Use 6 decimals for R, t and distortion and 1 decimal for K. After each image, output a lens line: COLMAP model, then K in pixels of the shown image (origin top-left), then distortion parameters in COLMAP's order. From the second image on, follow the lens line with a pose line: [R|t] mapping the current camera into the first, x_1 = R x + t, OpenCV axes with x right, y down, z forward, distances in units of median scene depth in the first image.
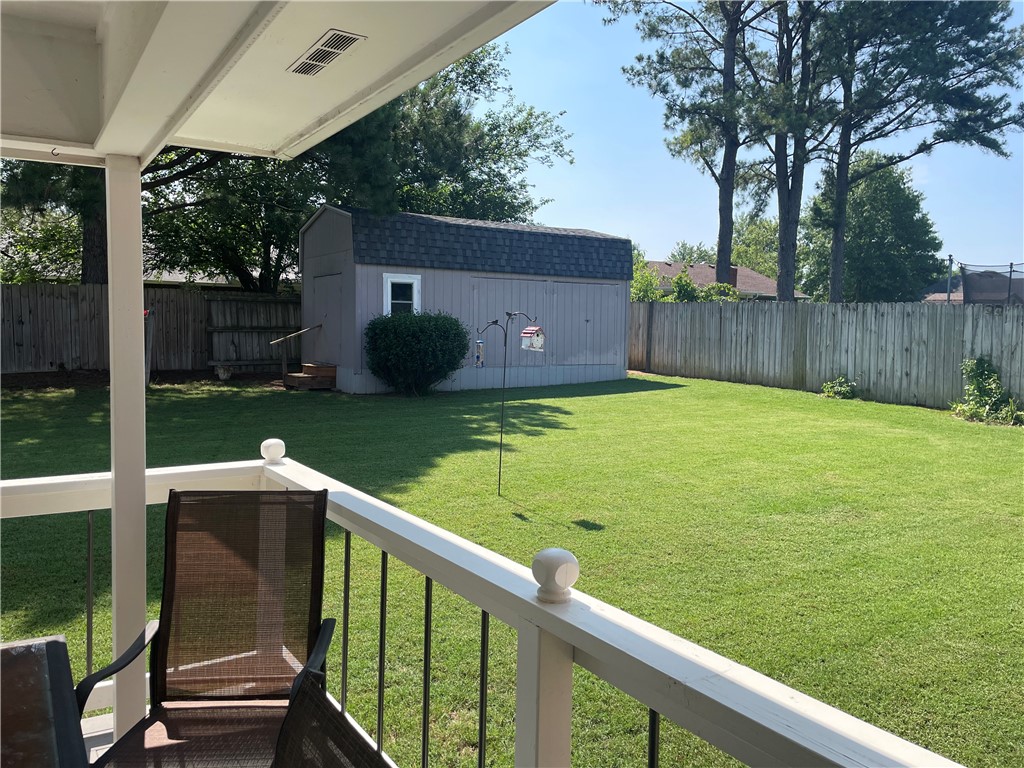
lens RADIAL K [[780.7, 0, 512.7], [0, 780.7, 388.6], [0, 0, 1]] dist [0.116421, -0.149304]
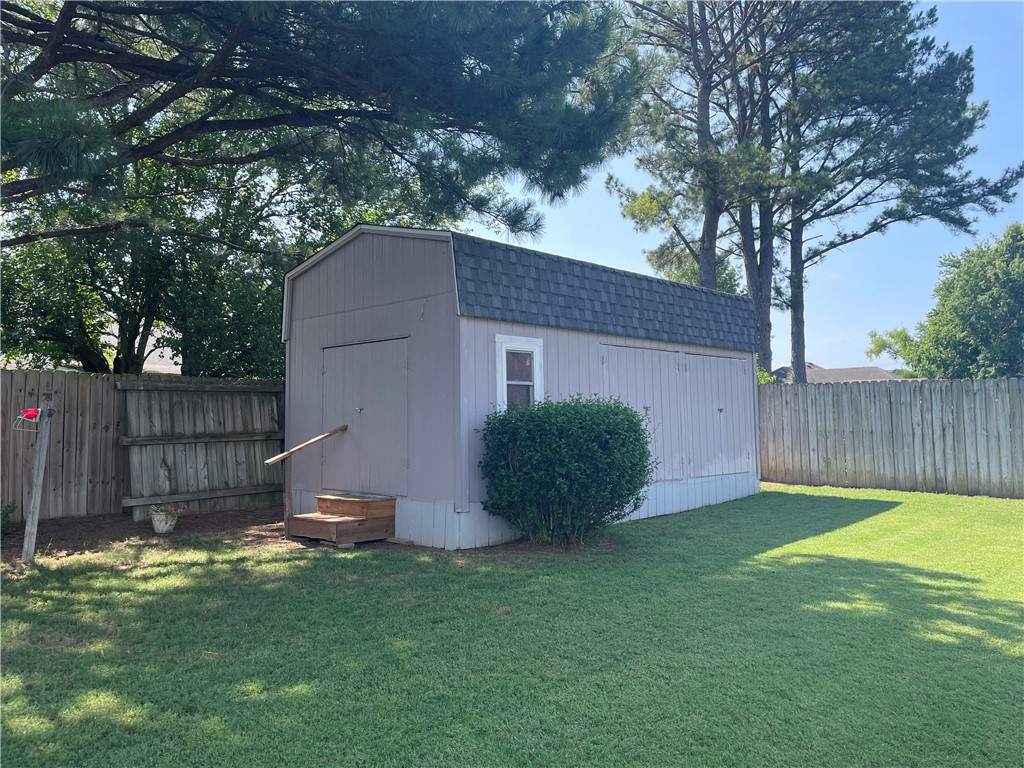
lens RADIAL K [[780.7, 0, 512.7], [0, 780.7, 388.6], [0, 0, 1]] dist [0.116421, -0.149304]
pose [[0.968087, -0.014641, 0.250188, -0.260768], [0.044951, 0.992247, -0.115866, -0.034584], [-0.246552, 0.123414, 0.961239, 0.388824]]
